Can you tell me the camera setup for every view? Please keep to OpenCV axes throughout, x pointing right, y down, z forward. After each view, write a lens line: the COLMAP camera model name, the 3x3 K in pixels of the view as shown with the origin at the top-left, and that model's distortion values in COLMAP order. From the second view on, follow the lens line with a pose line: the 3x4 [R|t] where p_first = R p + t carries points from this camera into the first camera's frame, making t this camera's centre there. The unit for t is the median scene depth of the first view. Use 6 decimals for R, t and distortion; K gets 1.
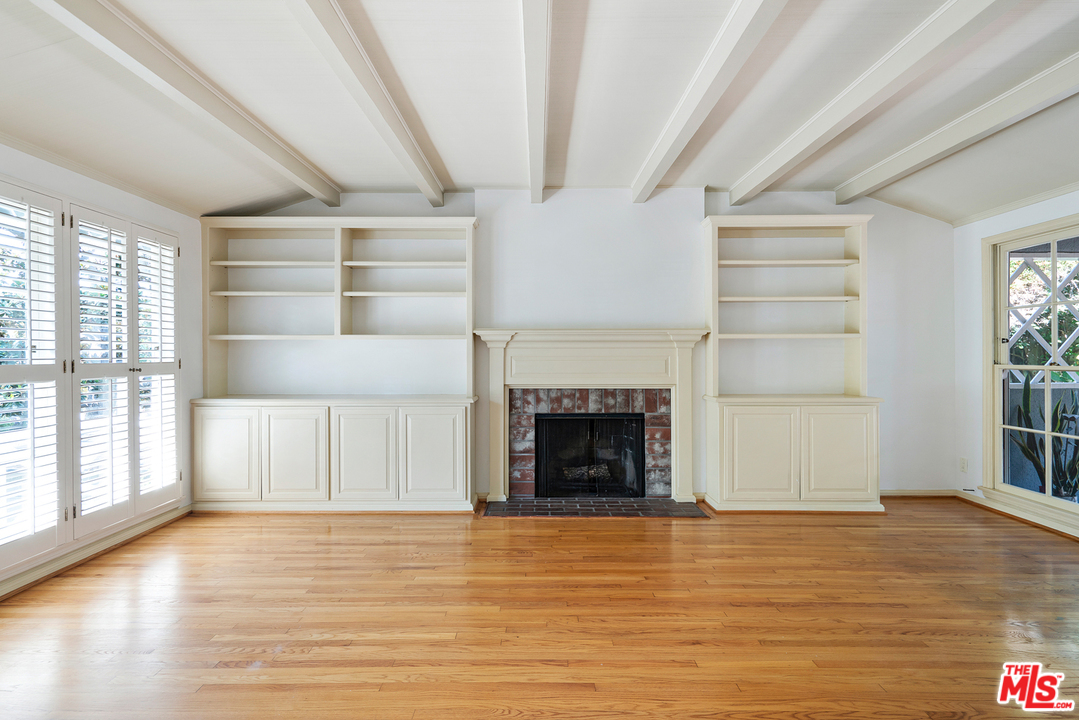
lens RADIAL K [[561.0, 0, 541.3], [0, 561.0, 355.7], [0, 0, 1]] dist [0.000230, -0.000467]
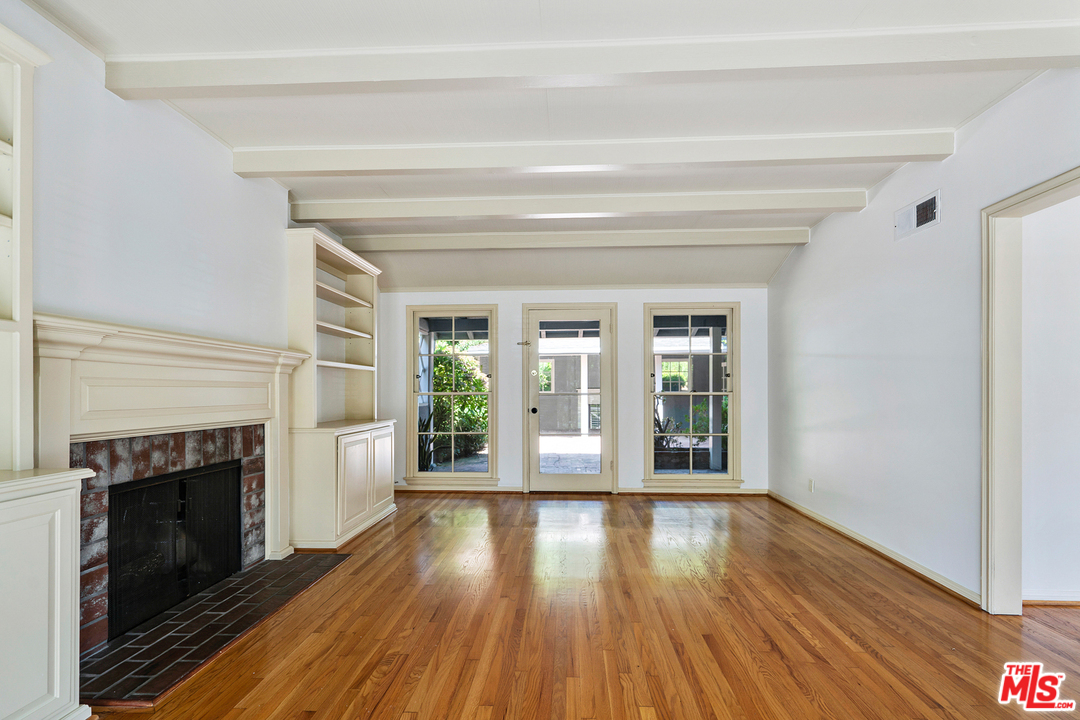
lens RADIAL K [[502.4, 0, 529.8], [0, 502.4, 389.0], [0, 0, 1]] dist [0.003296, 0.000379]
pose [[0.070509, 0.007049, 0.997486, -0.461784], [0.007542, 0.999943, -0.007599, 0.017395], [-0.997483, 0.008059, 0.070452, 0.566967]]
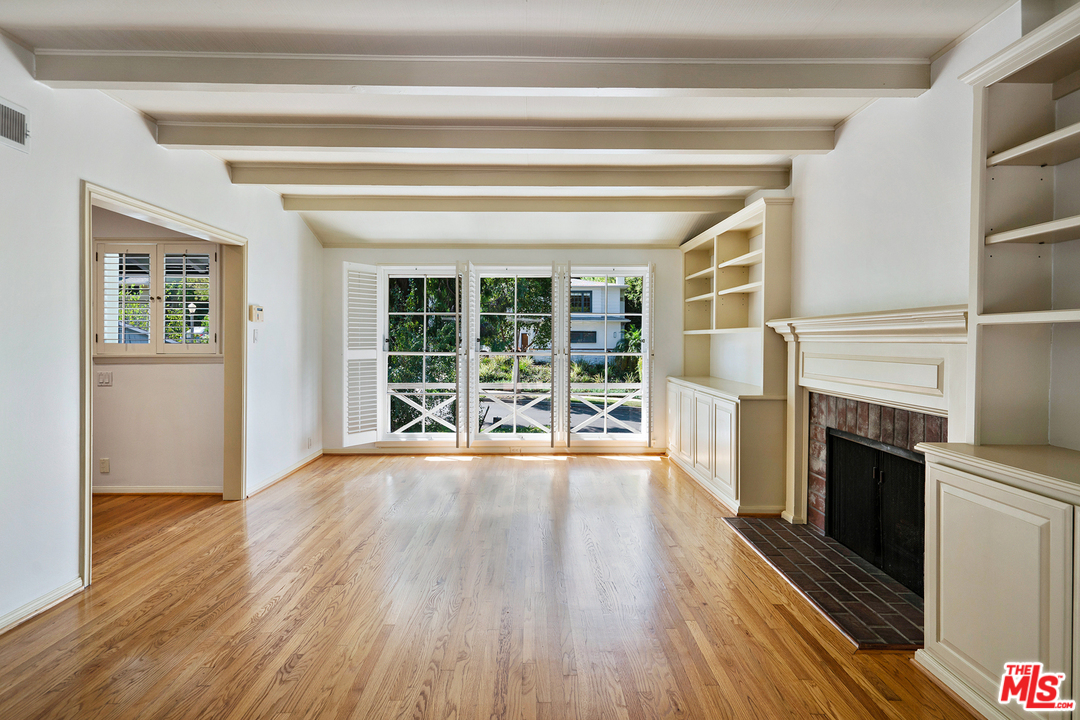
lens RADIAL K [[561.5, 0, 540.0], [0, 561.5, 349.7], [0, 0, 1]] dist [0.000230, -0.000467]
pose [[0.021308, 0.019061, -0.999591, 0.751166], [-0.009510, 0.999777, 0.018862, -0.013911], [0.999728, 0.009105, 0.021484, 0.589187]]
